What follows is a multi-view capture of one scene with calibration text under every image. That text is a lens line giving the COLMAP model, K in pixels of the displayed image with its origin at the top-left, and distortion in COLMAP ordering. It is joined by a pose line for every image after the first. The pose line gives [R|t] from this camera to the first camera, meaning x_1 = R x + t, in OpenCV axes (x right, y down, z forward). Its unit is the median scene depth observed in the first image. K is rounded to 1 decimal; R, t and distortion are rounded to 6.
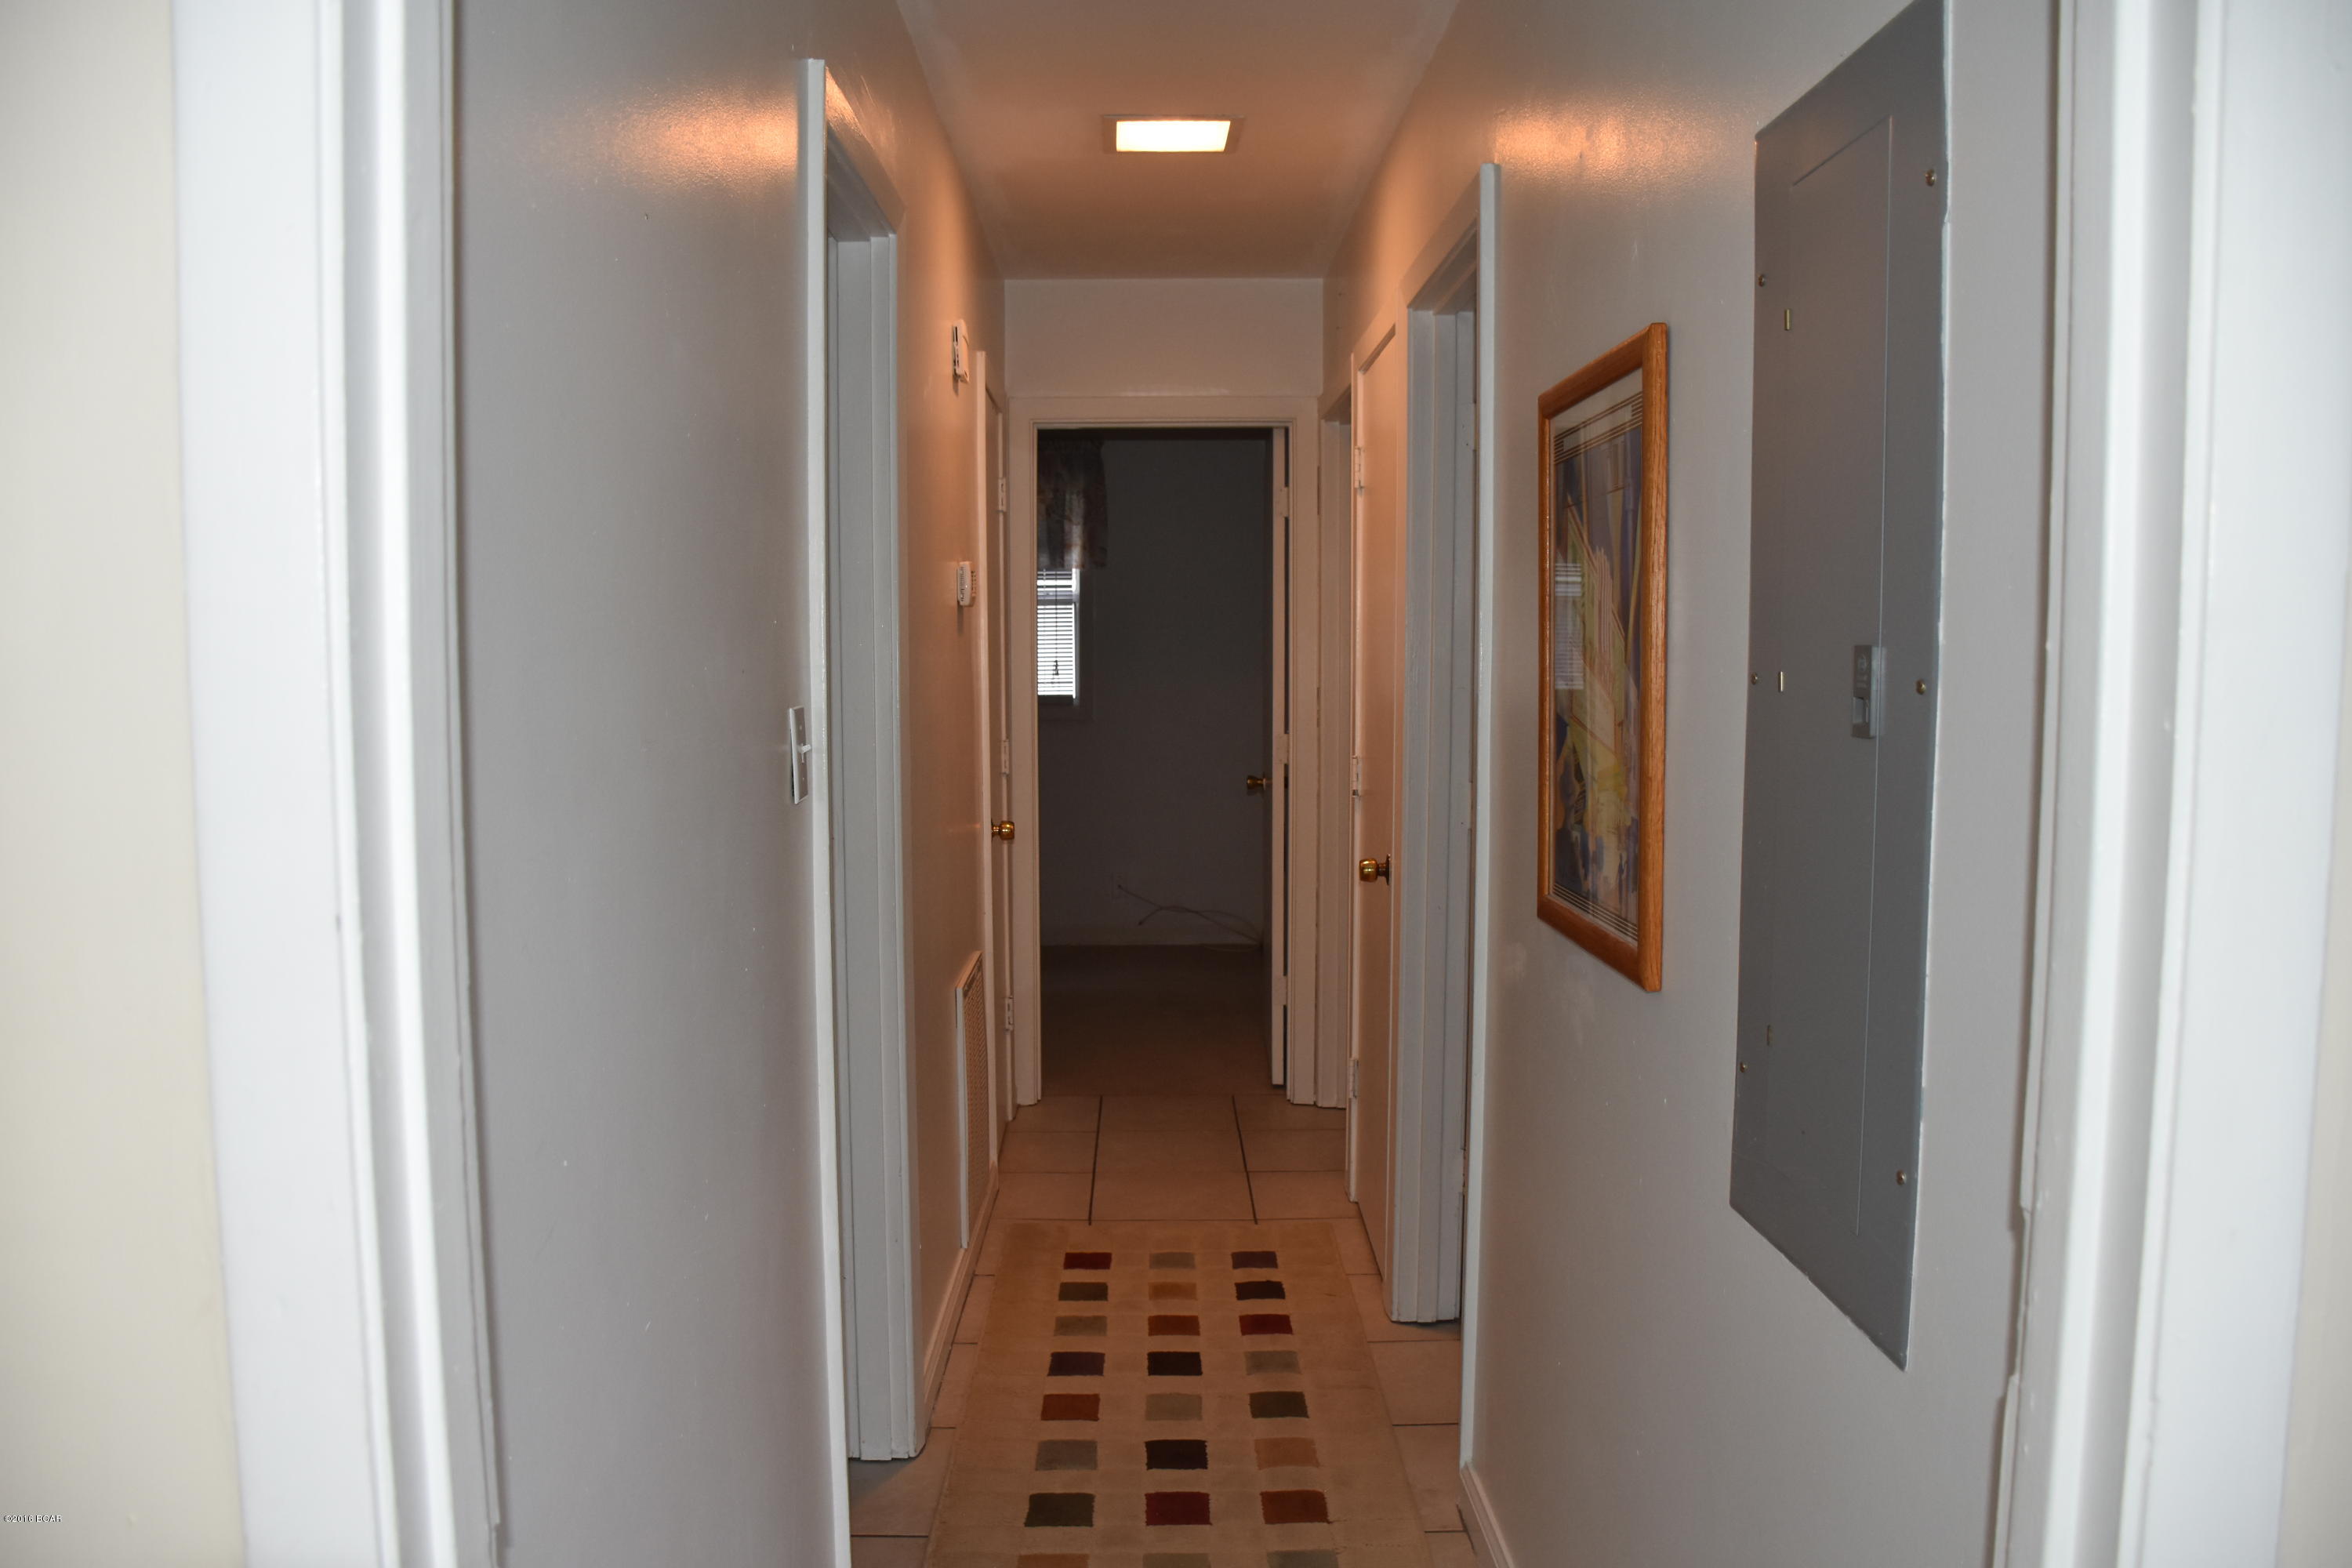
lens RADIAL K [[1844.0, 0, 1173.7], [0, 1844.0, 790.3], [0, 0, 1]] dist [-0.067390, -0.004975]
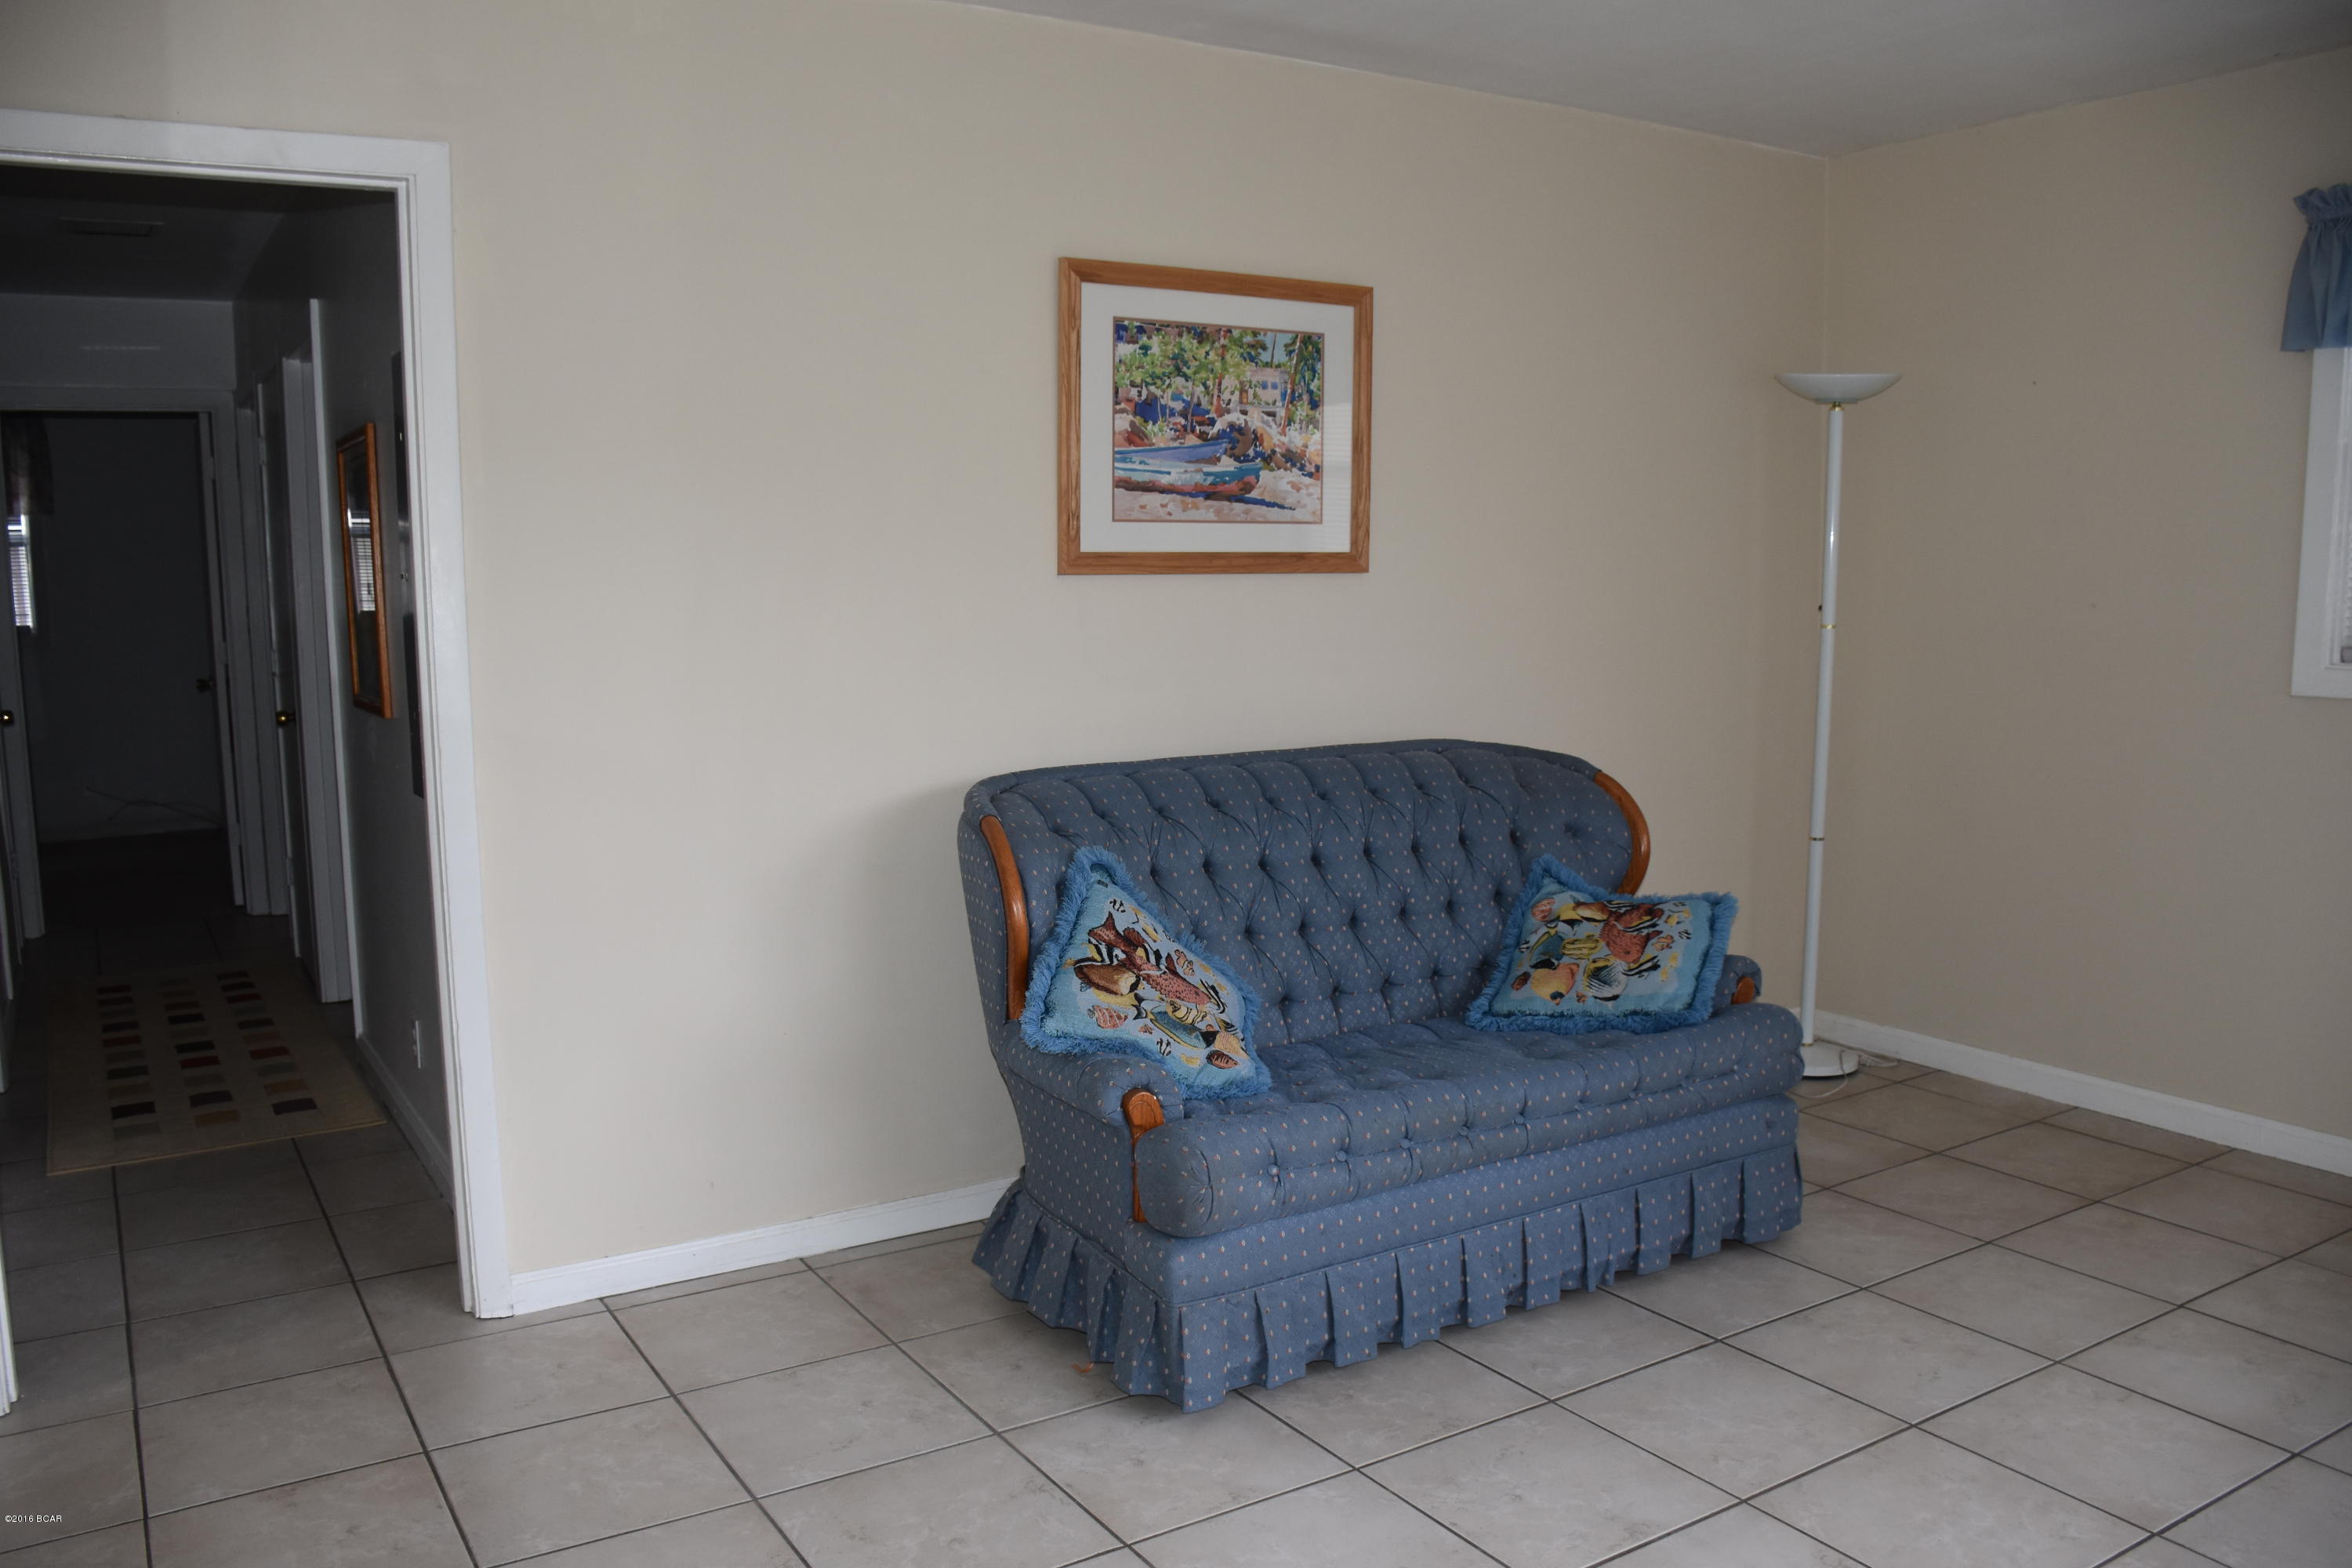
lens RADIAL K [[1844.0, 0, 1168.8], [0, 1844.0, 795.2], [0, 0, 1]] dist [-0.067390, -0.004975]
pose [[0.856341, -0.076368, 0.510732, -0.031030], [0.050417, 0.996644, 0.064490, 0.027853], [-0.513943, -0.029476, 0.857318, -0.469358]]
